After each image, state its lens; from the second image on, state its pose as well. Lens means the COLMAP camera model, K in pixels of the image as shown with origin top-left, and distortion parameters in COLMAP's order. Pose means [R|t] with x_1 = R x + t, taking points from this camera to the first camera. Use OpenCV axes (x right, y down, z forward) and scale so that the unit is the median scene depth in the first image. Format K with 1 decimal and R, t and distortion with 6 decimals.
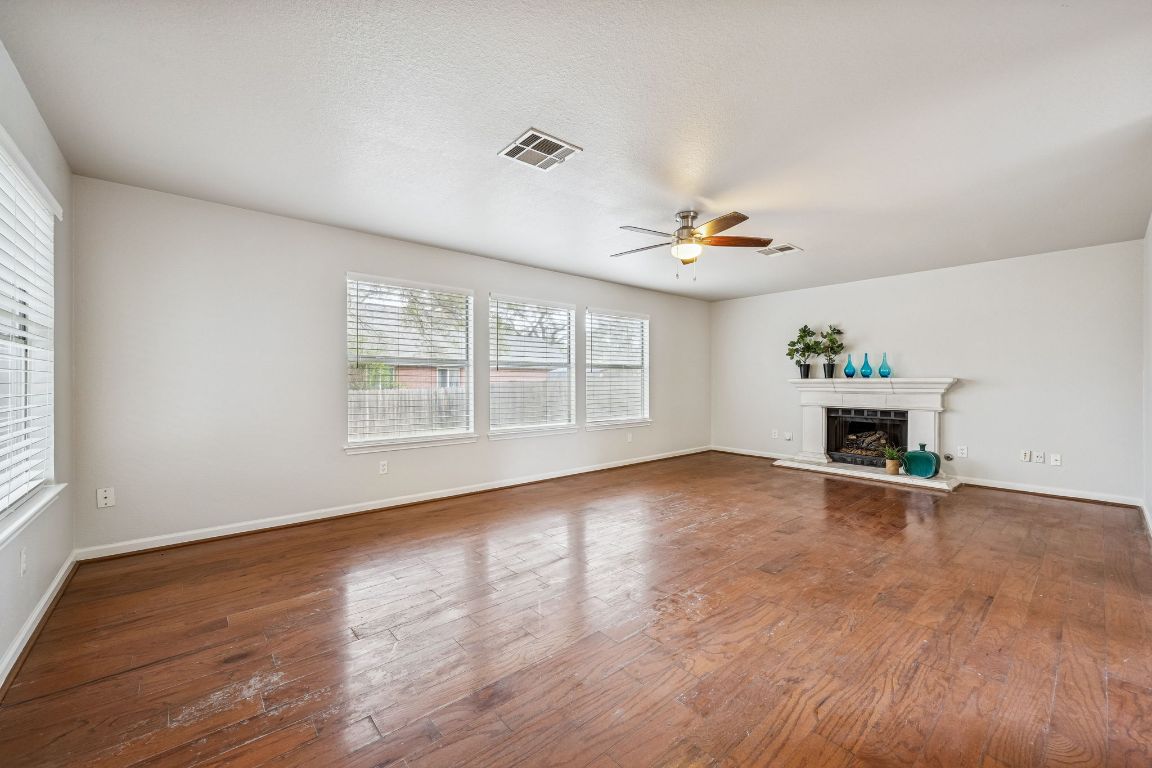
lens RADIAL K [[454.1, 0, 567.9], [0, 454.1, 386.3], [0, 0, 1]] dist [0.003589, 0.000163]
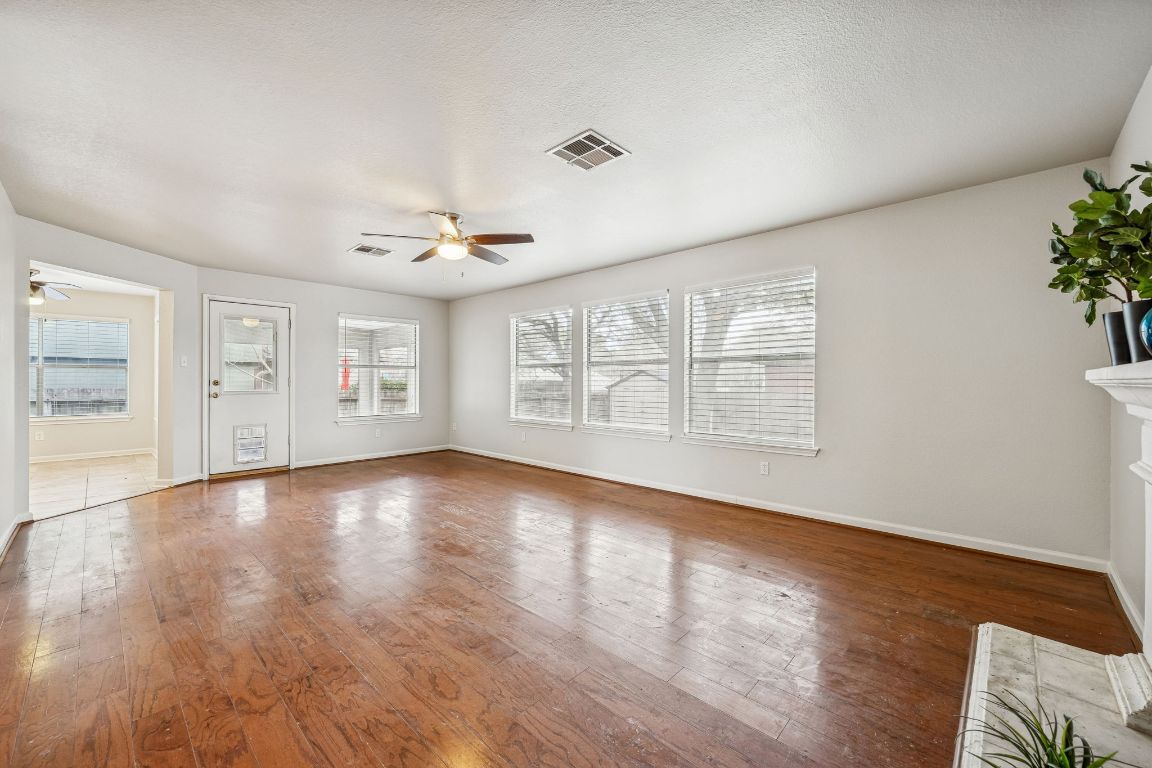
lens RADIAL K [[454.1, 0, 571.5], [0, 454.1, 382.4], [0, 0, 1]] dist [0.003589, 0.000163]
pose [[0.103757, -0.000503, -0.994603, 1.243642], [-0.014250, 0.999896, -0.001992, -0.003455], [0.994501, 0.014380, 0.103739, 1.112794]]
